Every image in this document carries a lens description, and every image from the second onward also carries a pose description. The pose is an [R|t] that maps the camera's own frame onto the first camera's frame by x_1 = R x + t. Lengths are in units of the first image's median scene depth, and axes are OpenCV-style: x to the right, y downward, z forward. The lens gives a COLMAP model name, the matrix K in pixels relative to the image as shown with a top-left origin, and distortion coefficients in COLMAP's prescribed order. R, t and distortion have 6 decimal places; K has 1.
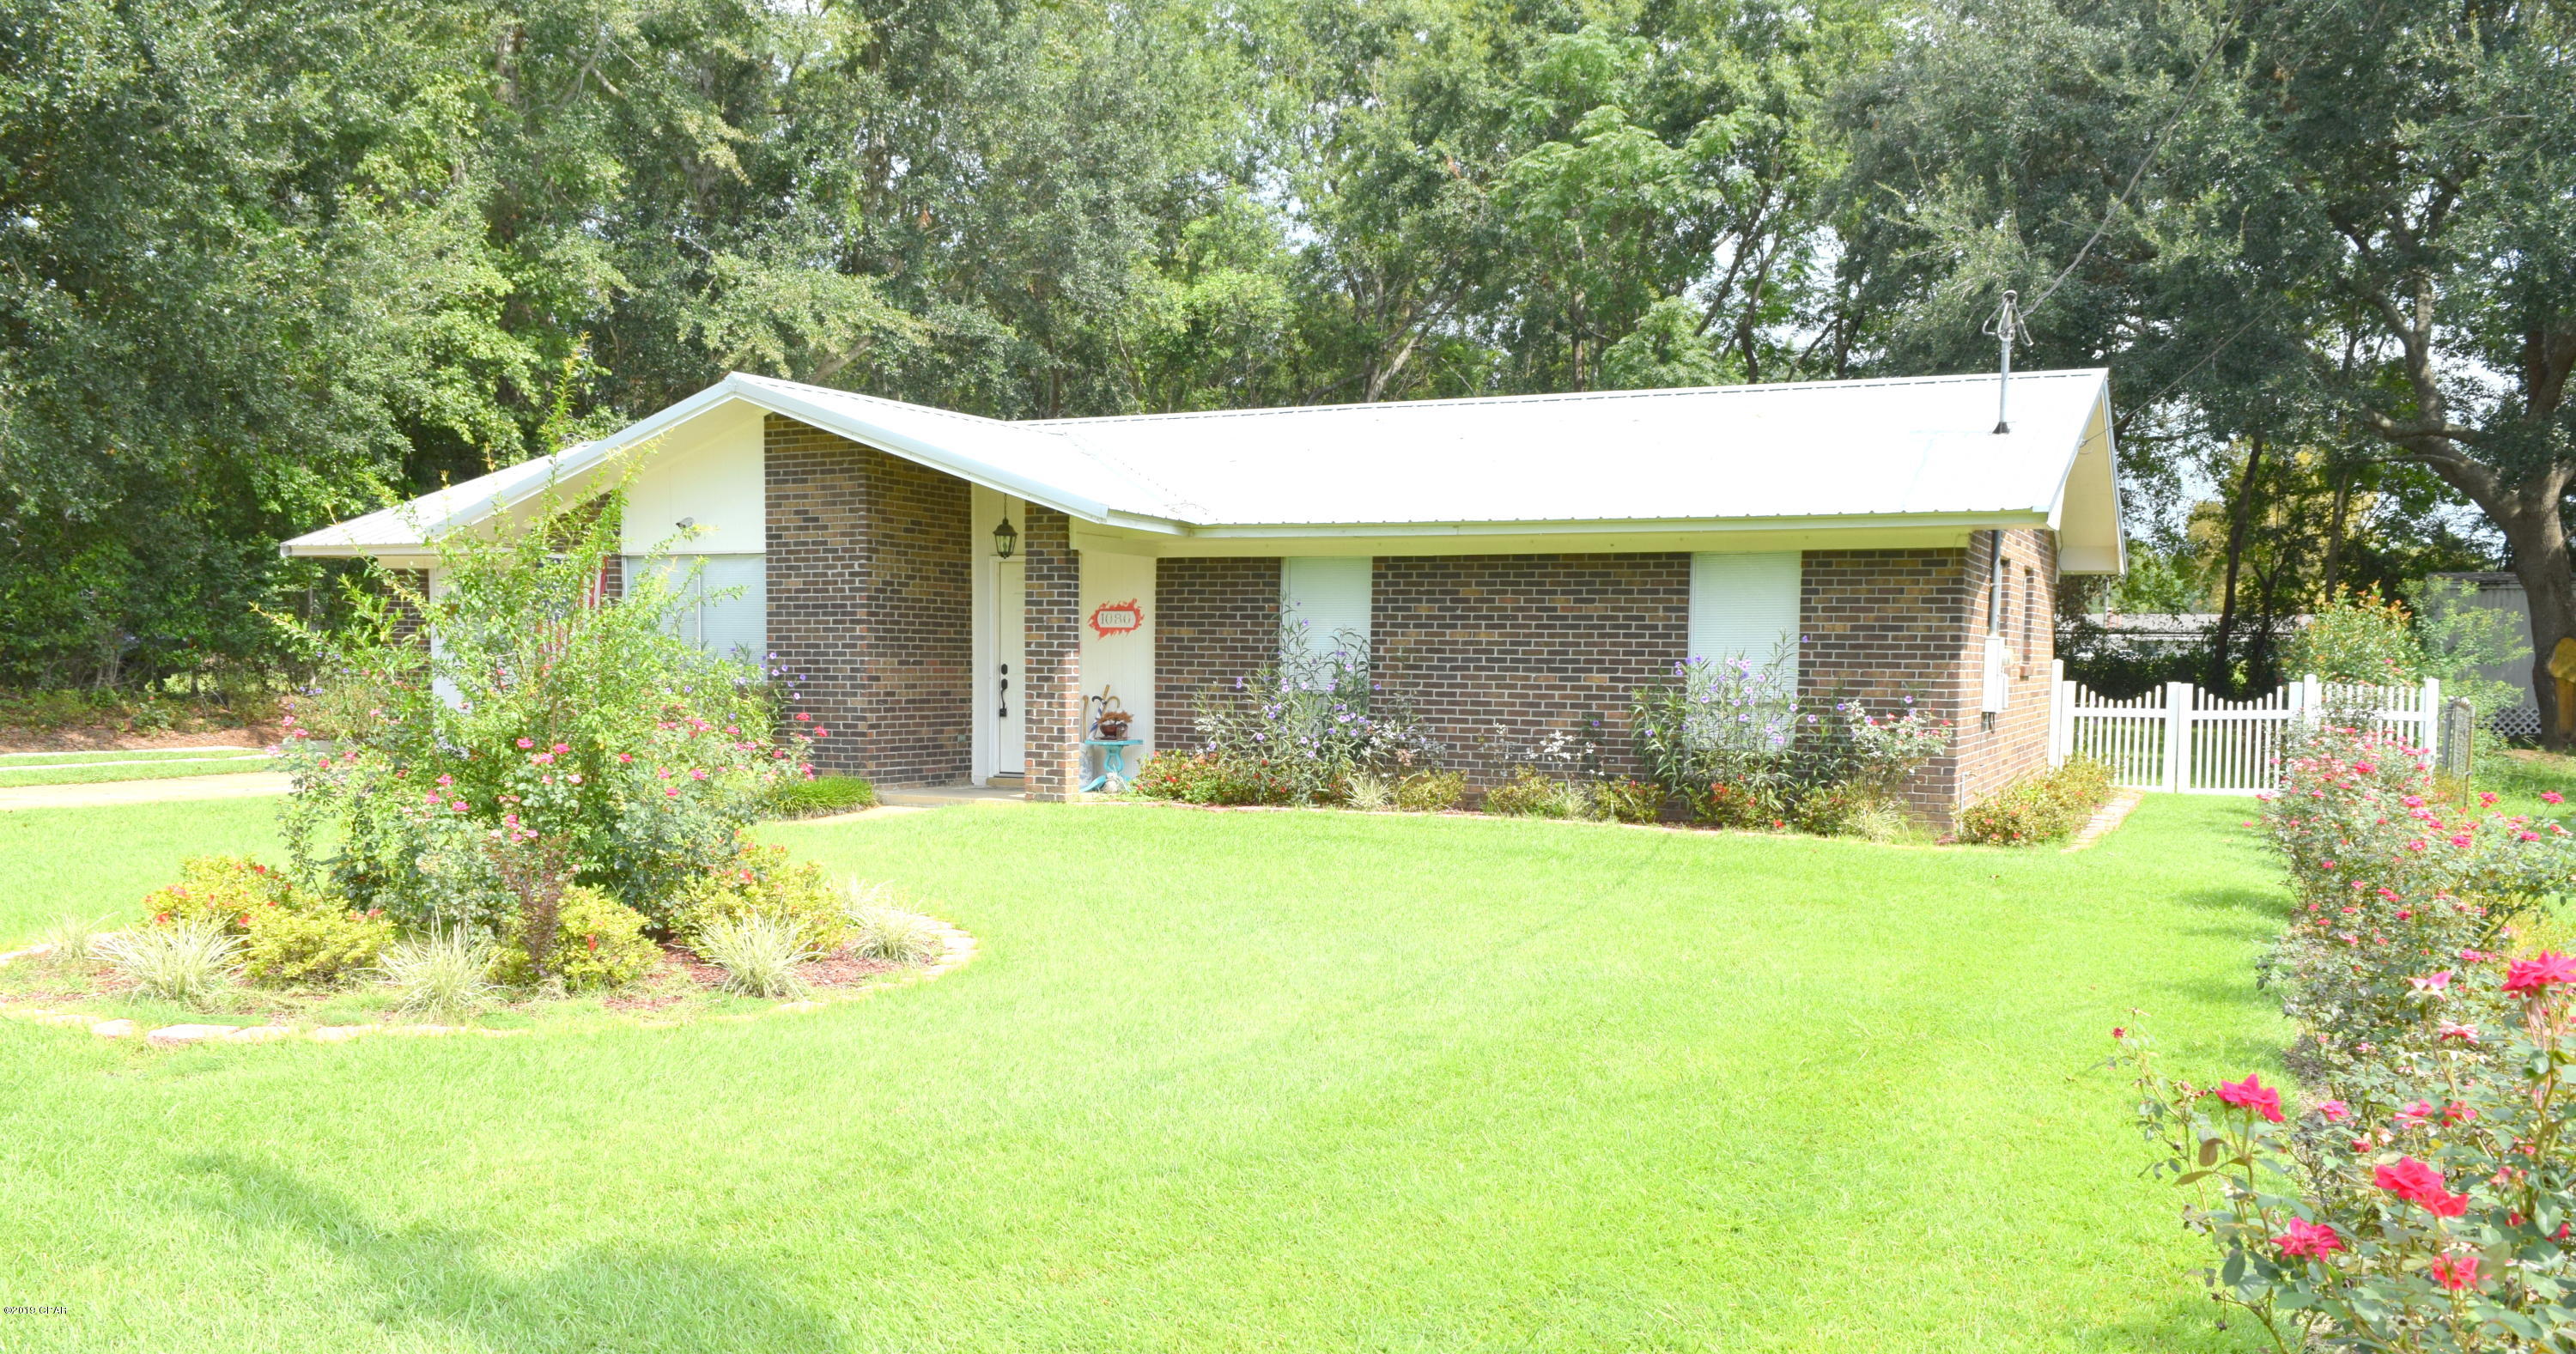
lens RADIAL K [[2092.2, 0, 1291.3], [0, 2092.2, 680.8], [0, 0, 1]] dist [-0.000905, -0.000235]
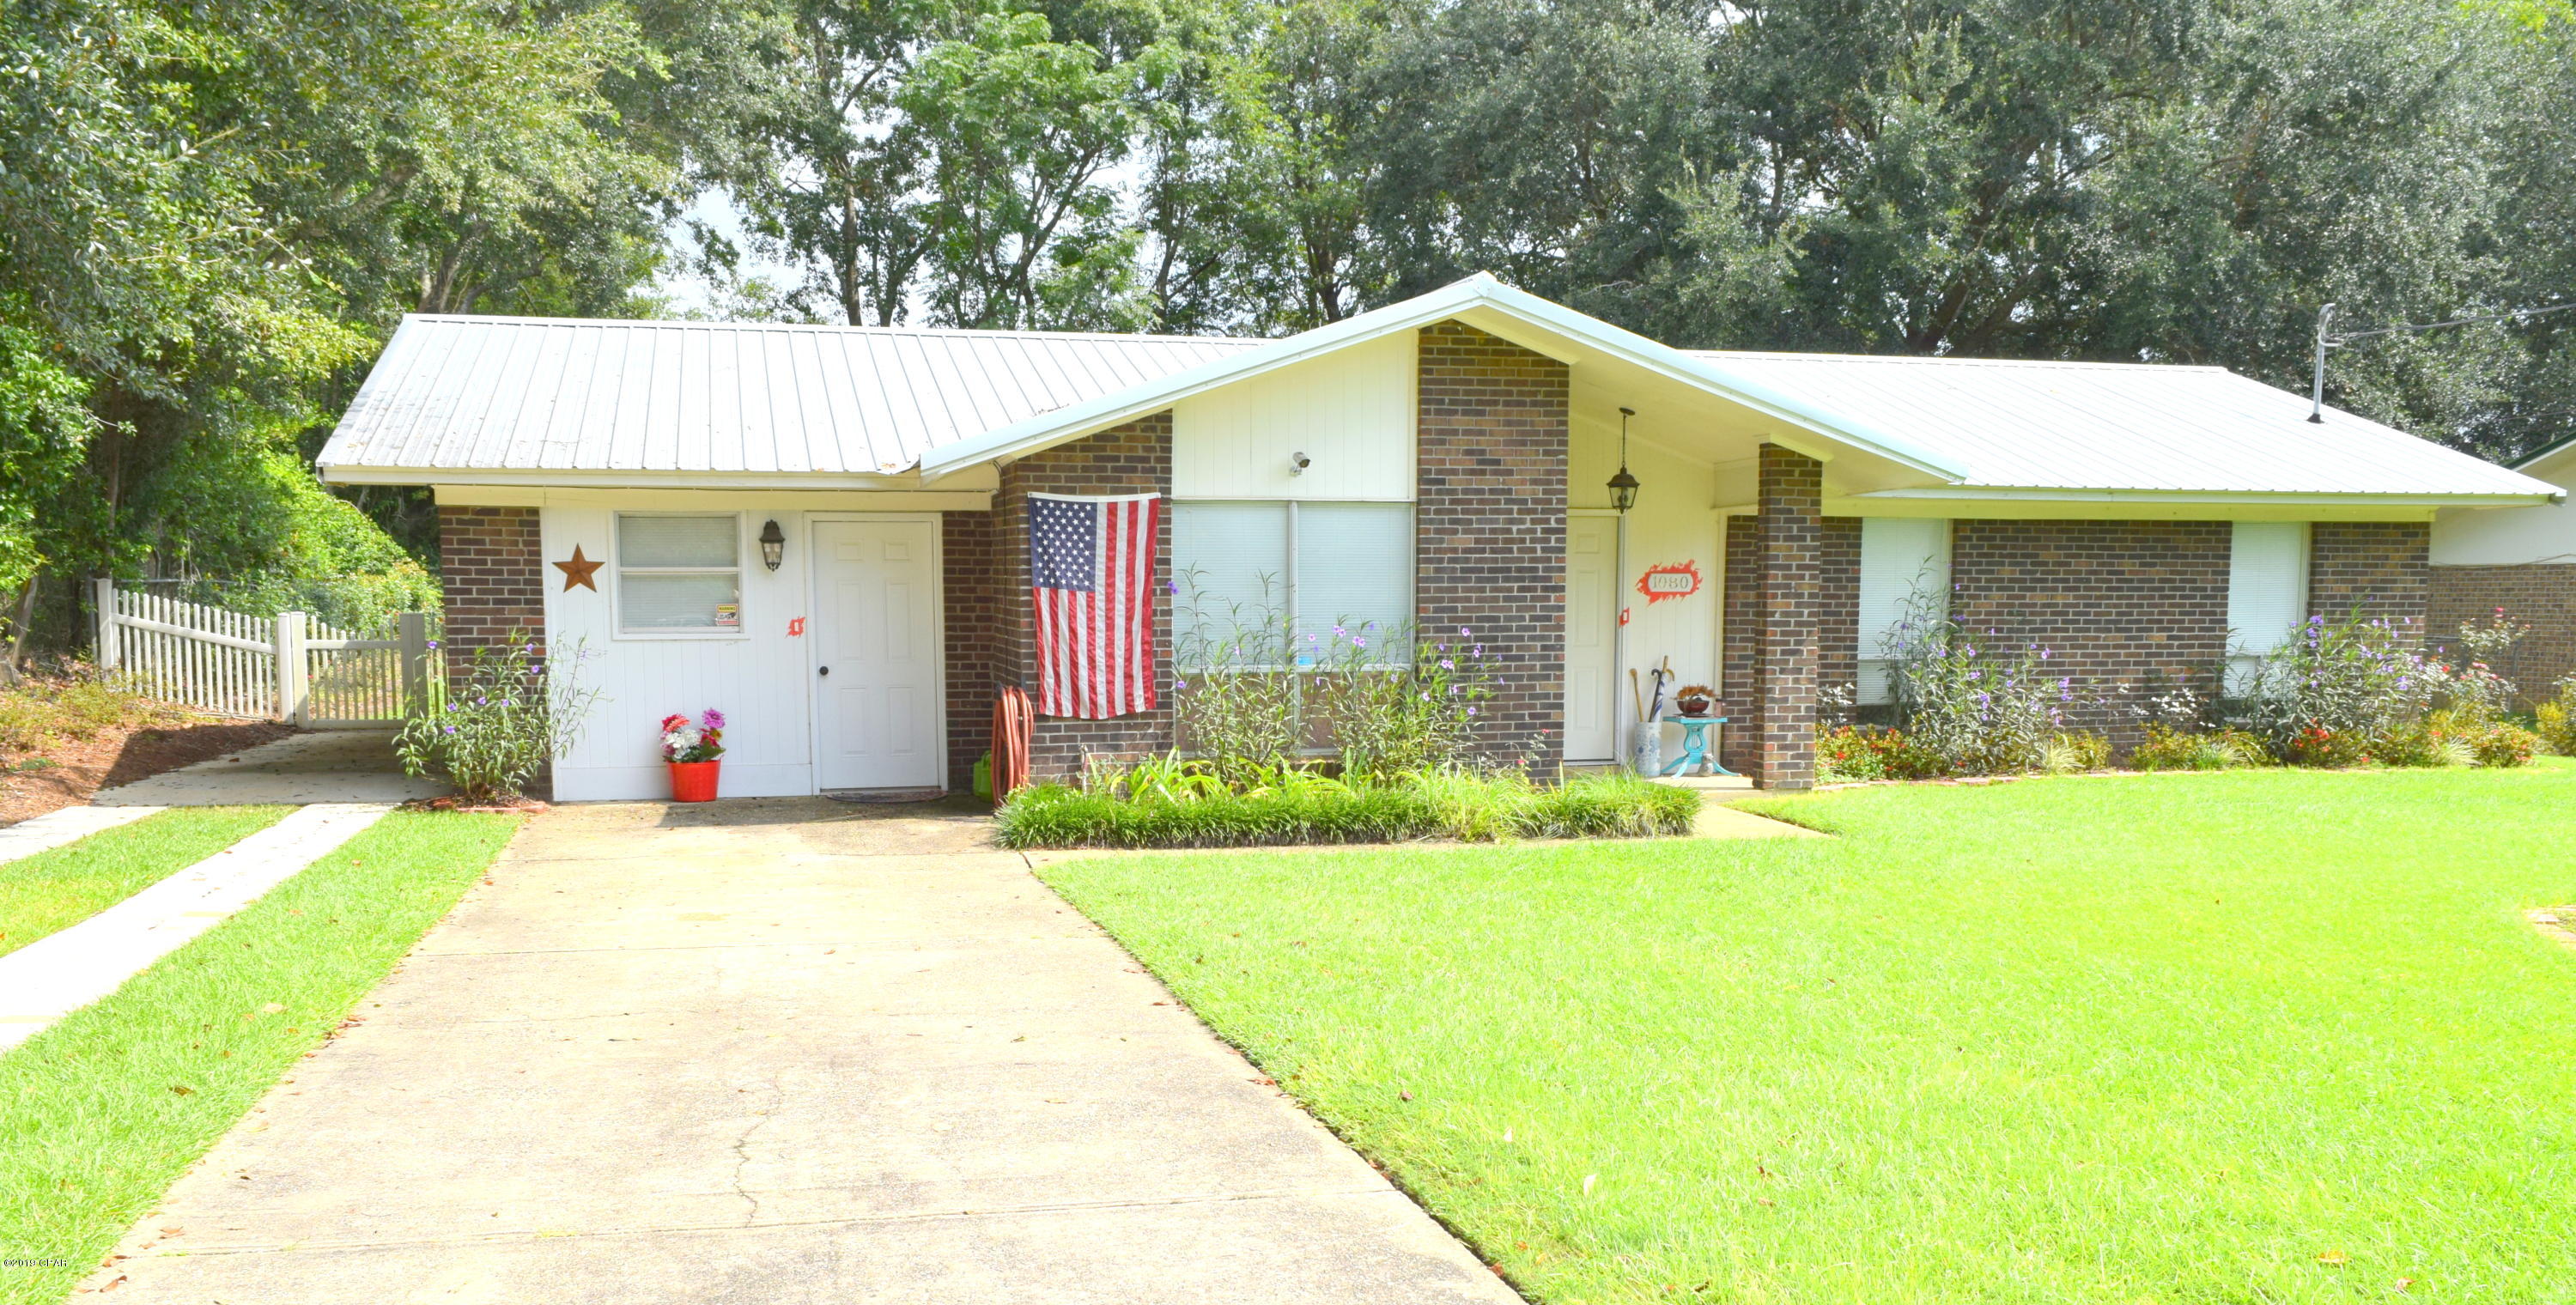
lens RADIAL K [[2126.4, 0, 1274.2], [0, 2126.4, 756.3], [0, 0, 1]] dist [-0.018807, -0.002462]
pose [[0.755659, -0.060671, 0.652149, -0.858427], [0.018731, 0.997295, 0.071077, -0.024573], [-0.654698, -0.041495, 0.754751, 0.446870]]
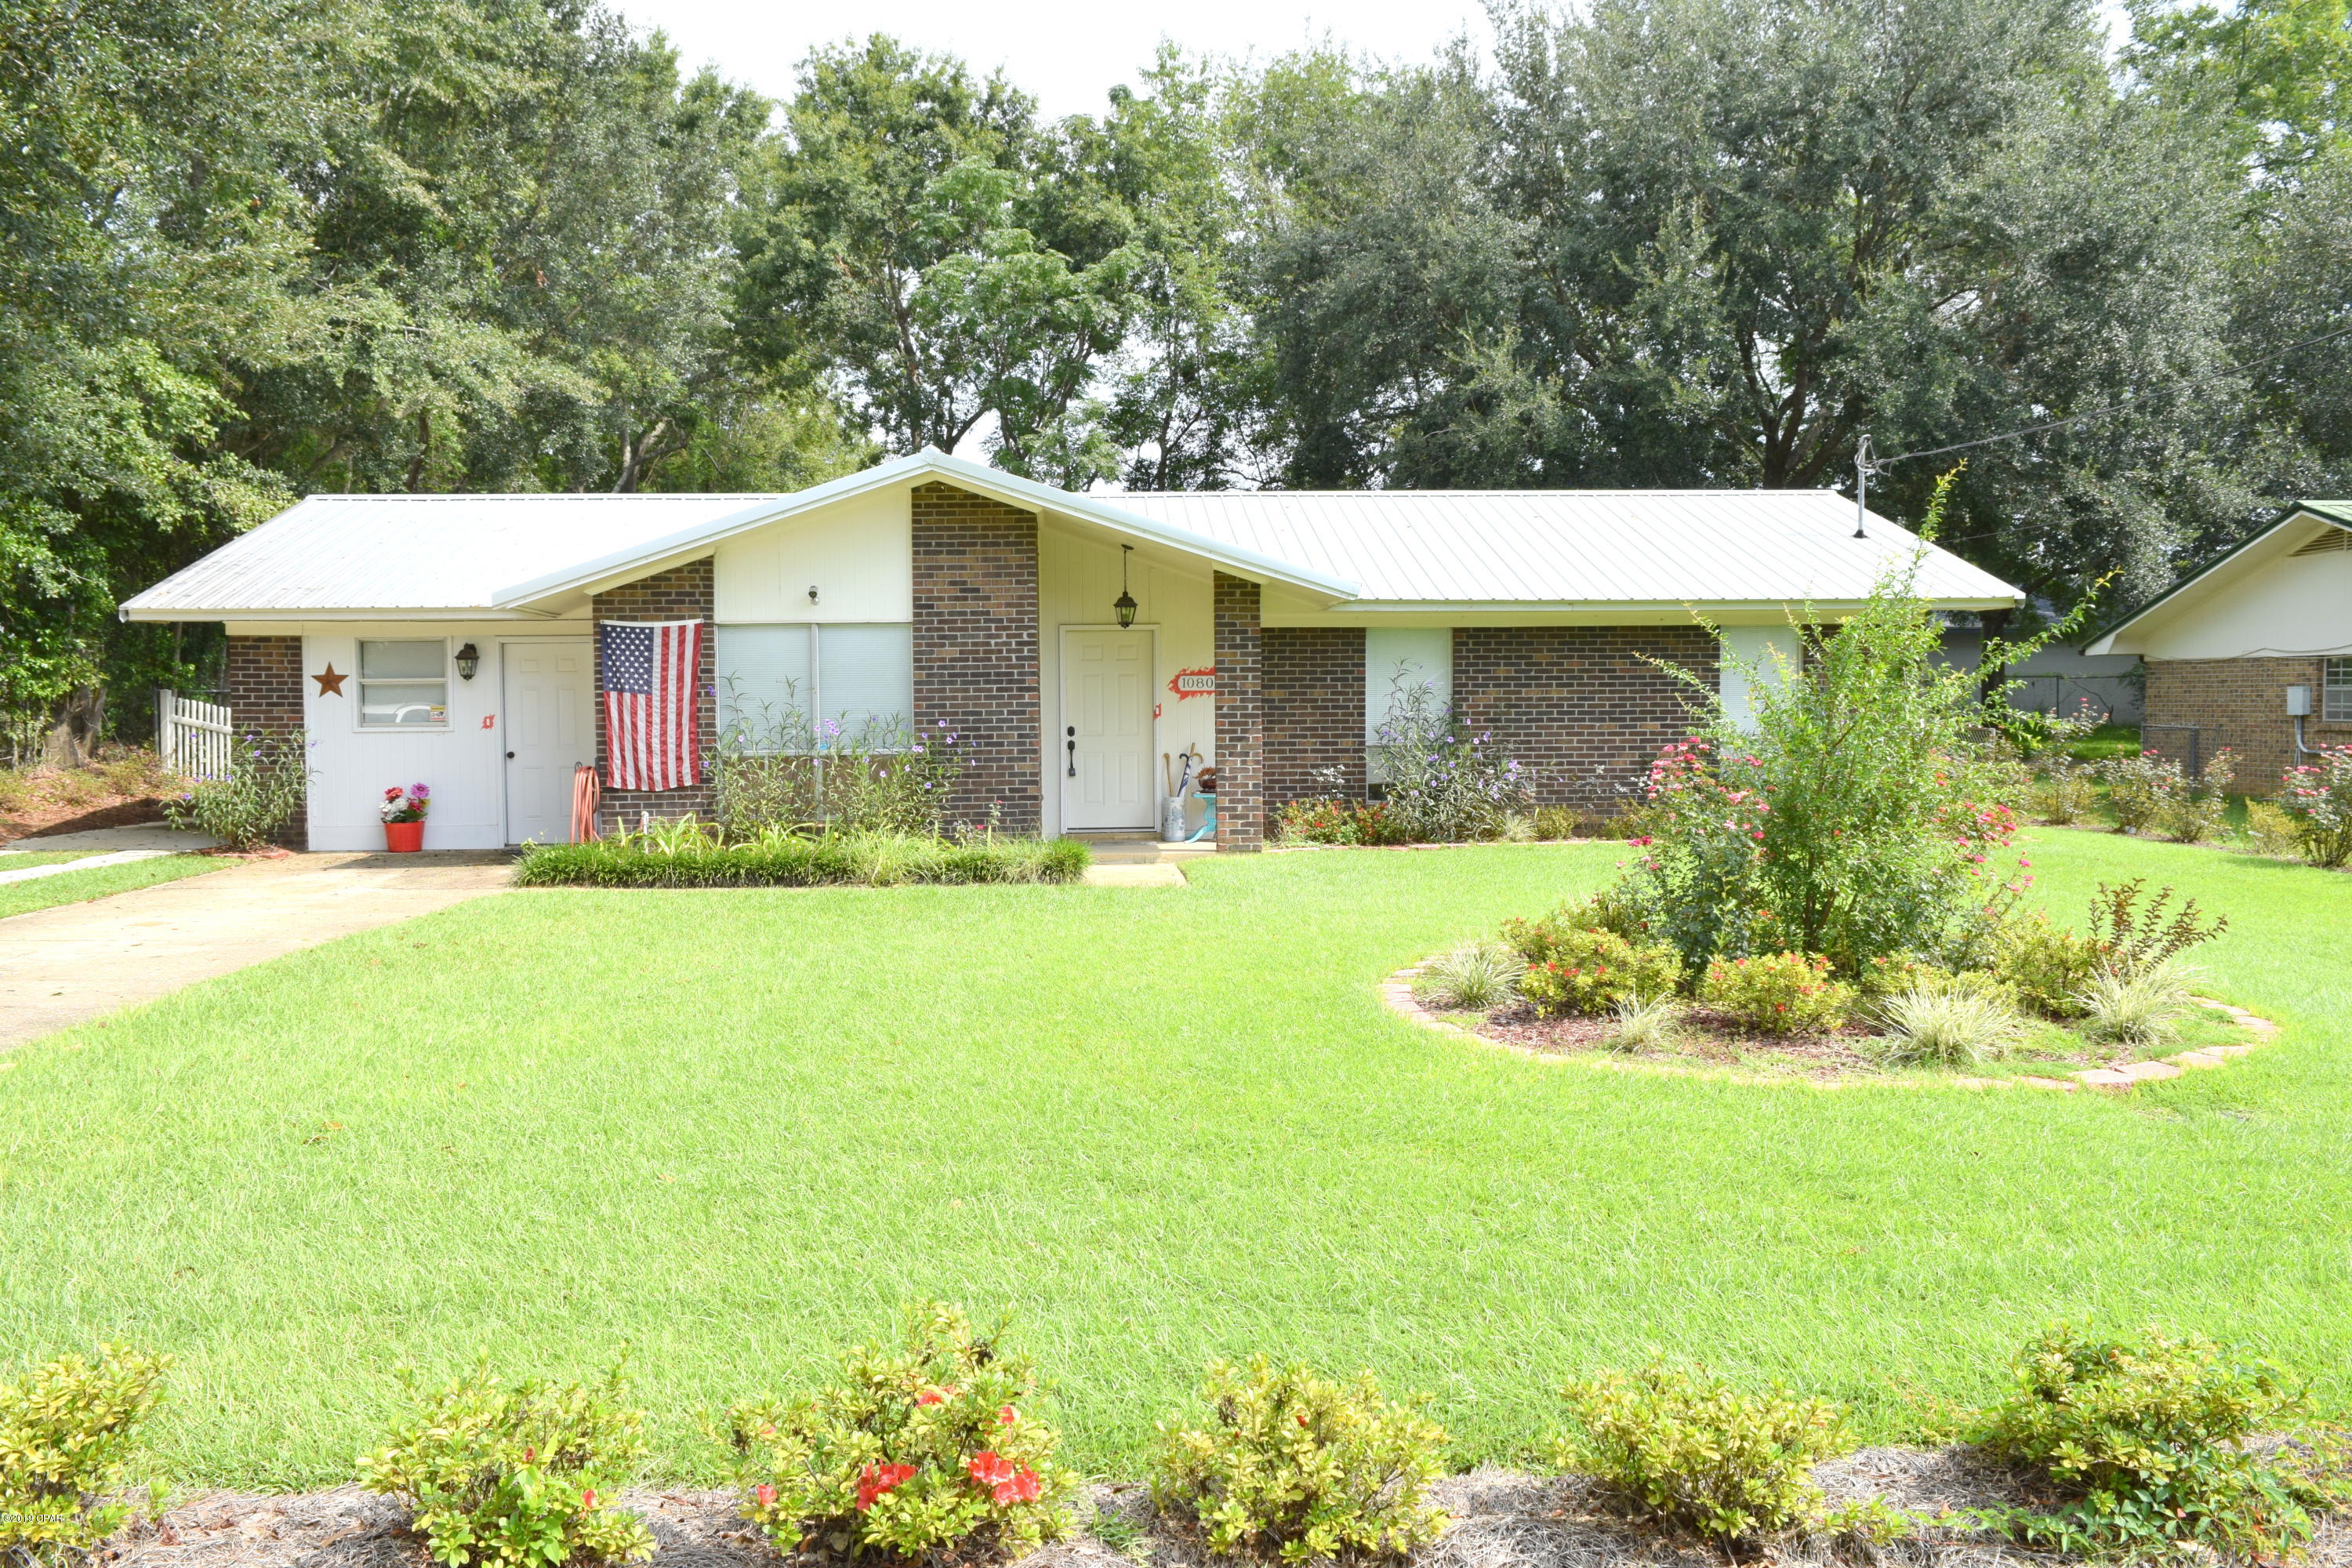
lens RADIAL K [[1857.7, 0, 1163.6], [0, 1857.7, 714.6], [0, 0, 1]] dist [-0.022092, -0.001934]
pose [[0.869785, -0.021916, 0.492943, -0.616006], [0.024785, 0.999693, 0.000713, -0.014990], [-0.492807, 0.011597, 0.870061, 0.169049]]
